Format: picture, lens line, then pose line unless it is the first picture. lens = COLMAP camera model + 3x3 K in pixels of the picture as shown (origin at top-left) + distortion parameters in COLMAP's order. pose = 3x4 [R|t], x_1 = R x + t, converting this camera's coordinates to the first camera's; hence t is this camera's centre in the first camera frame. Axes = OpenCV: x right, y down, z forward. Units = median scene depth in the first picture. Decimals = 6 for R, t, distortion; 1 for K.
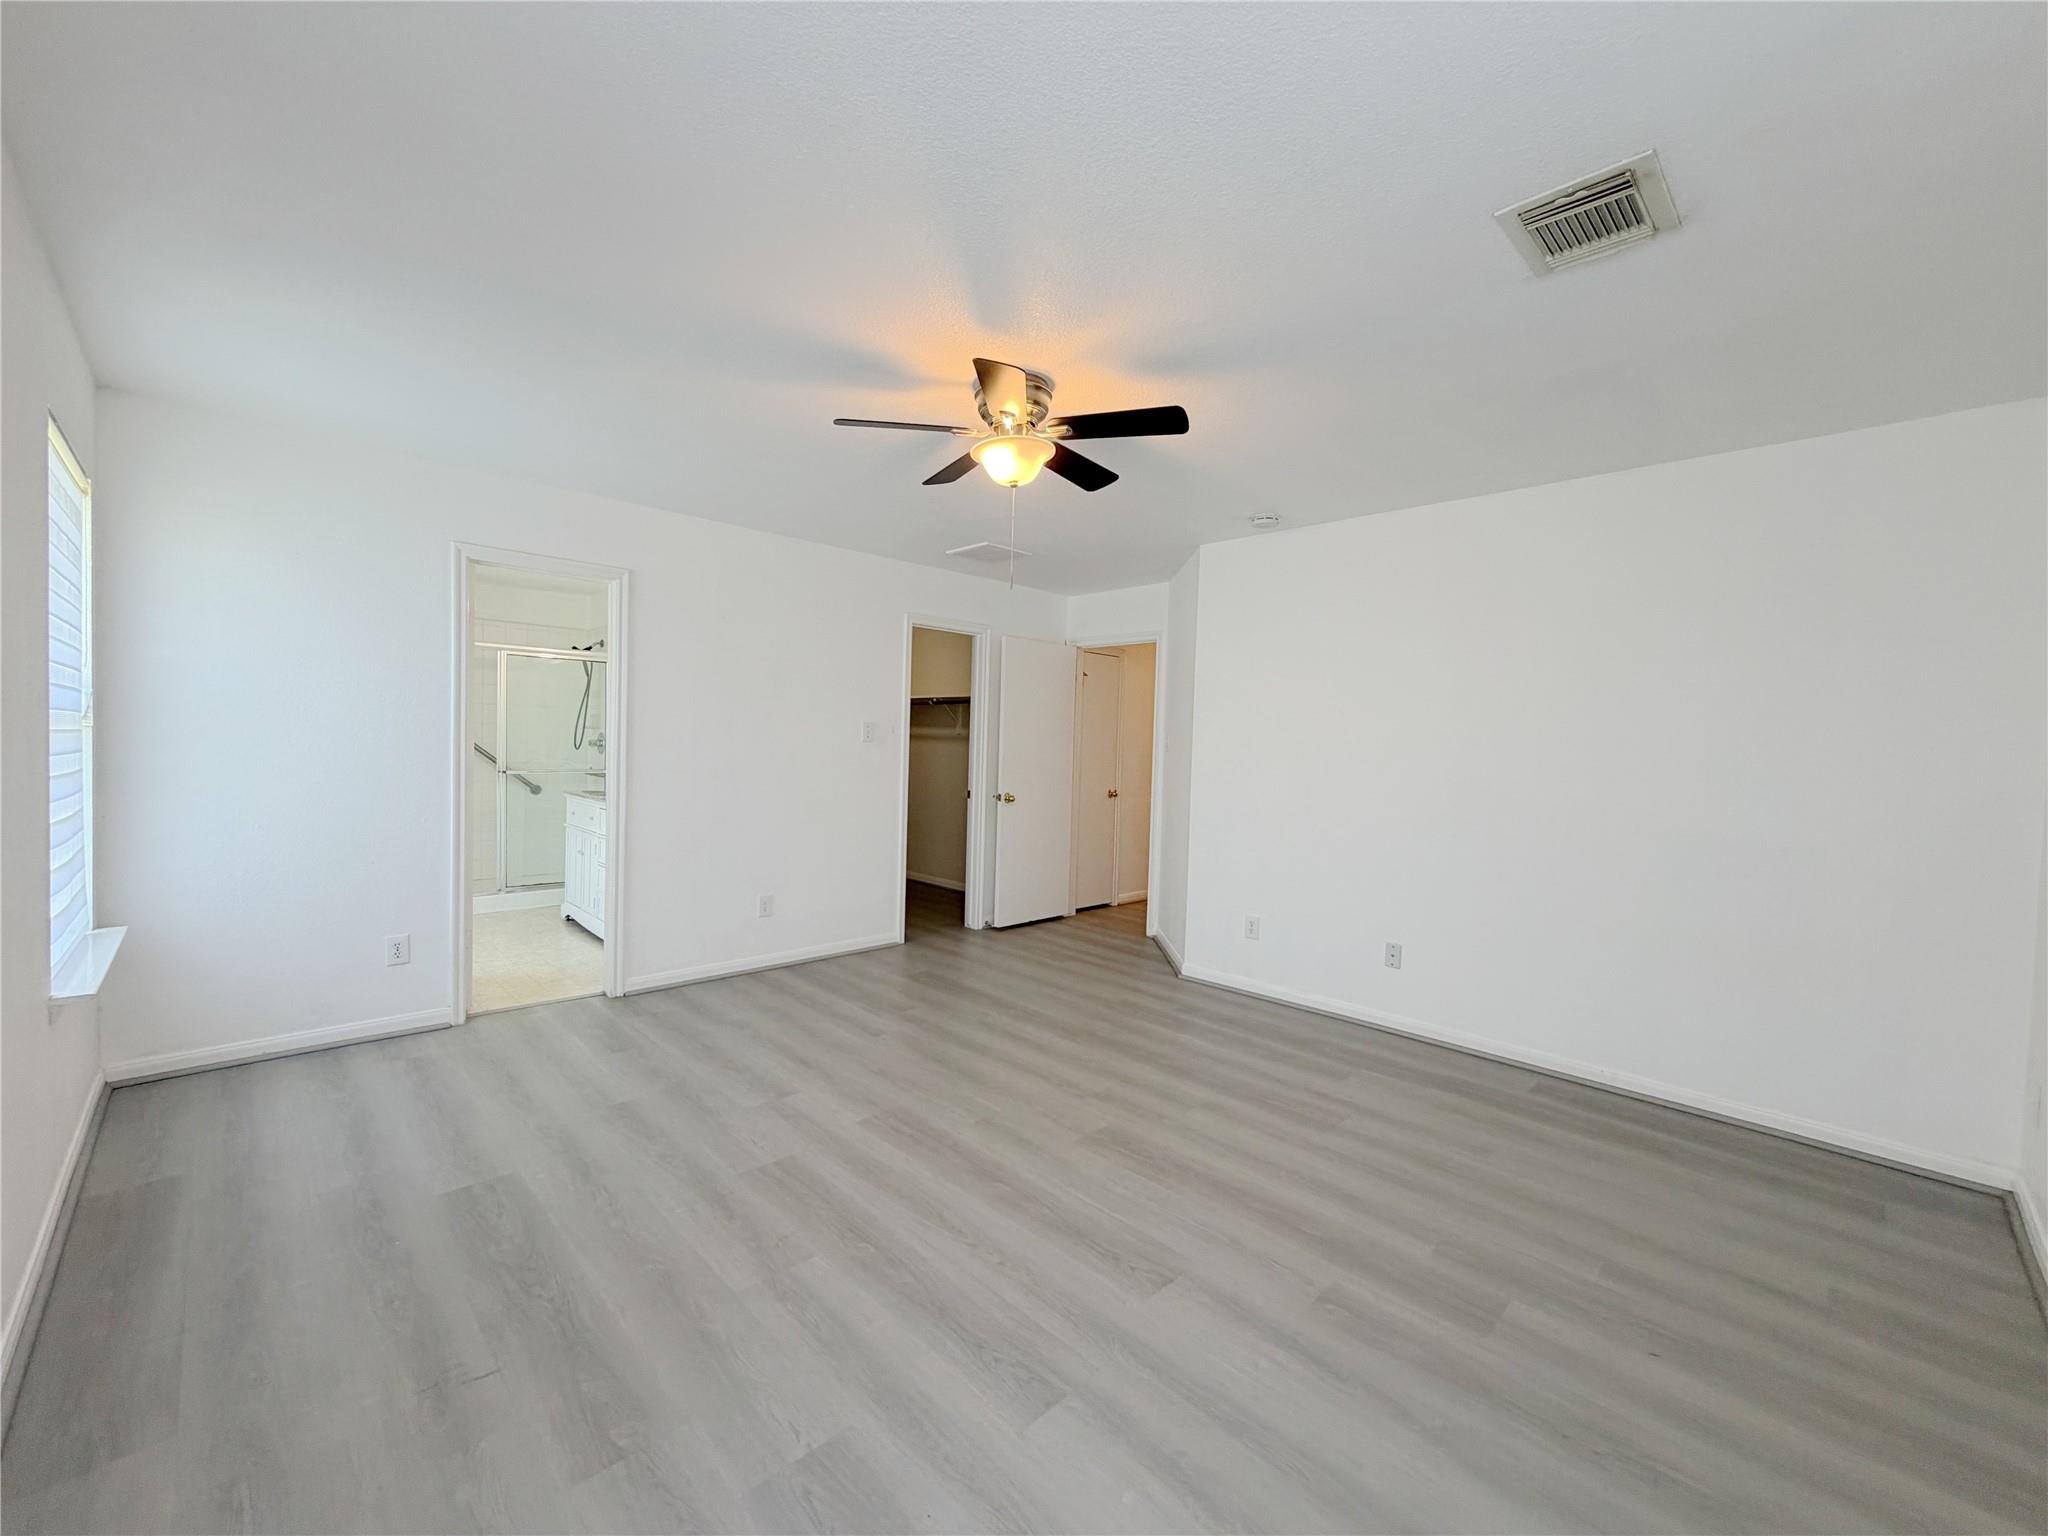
lens RADIAL K [[818.2, 0, 1011.6], [0, 818.2, 769.3], [0, 0, 1]] dist [-0.000274, 0.000452]
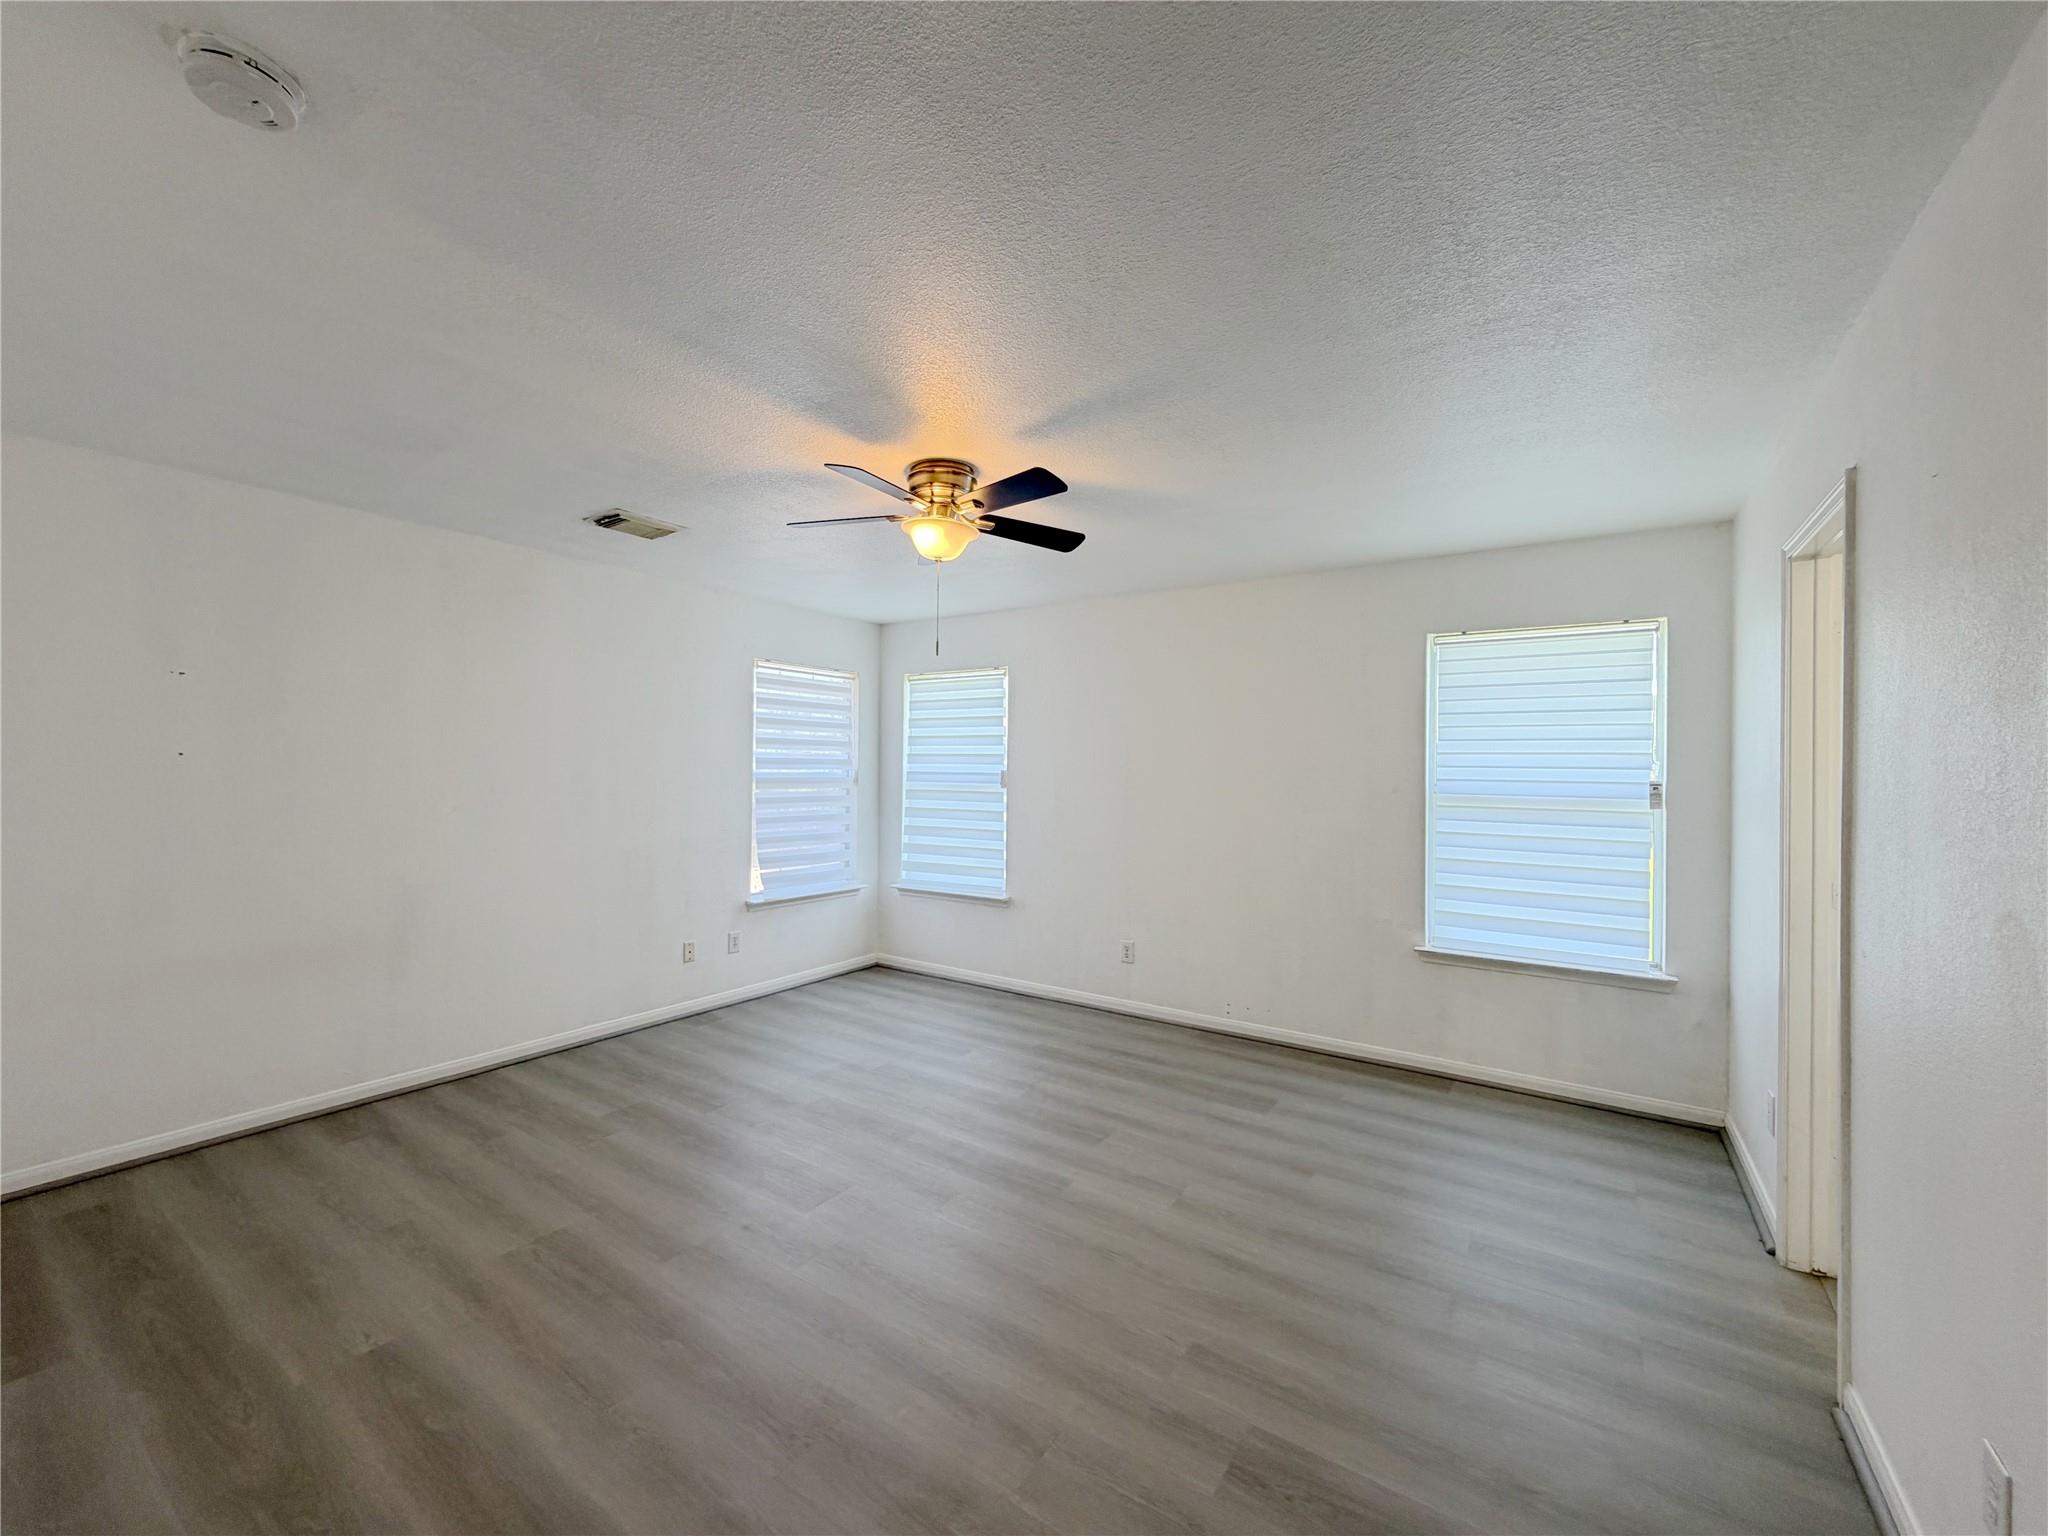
lens RADIAL K [[818.2, 0, 1011.6], [0, 818.2, 769.3], [0, 0, 1]] dist [-0.000274, 0.000452]
pose [[-0.978186, -0.041645, -0.203513, 0.100062], [-0.046751, 0.998699, 0.020346, -0.082989], [0.202401, 0.029417, -0.978861, 1.798461]]
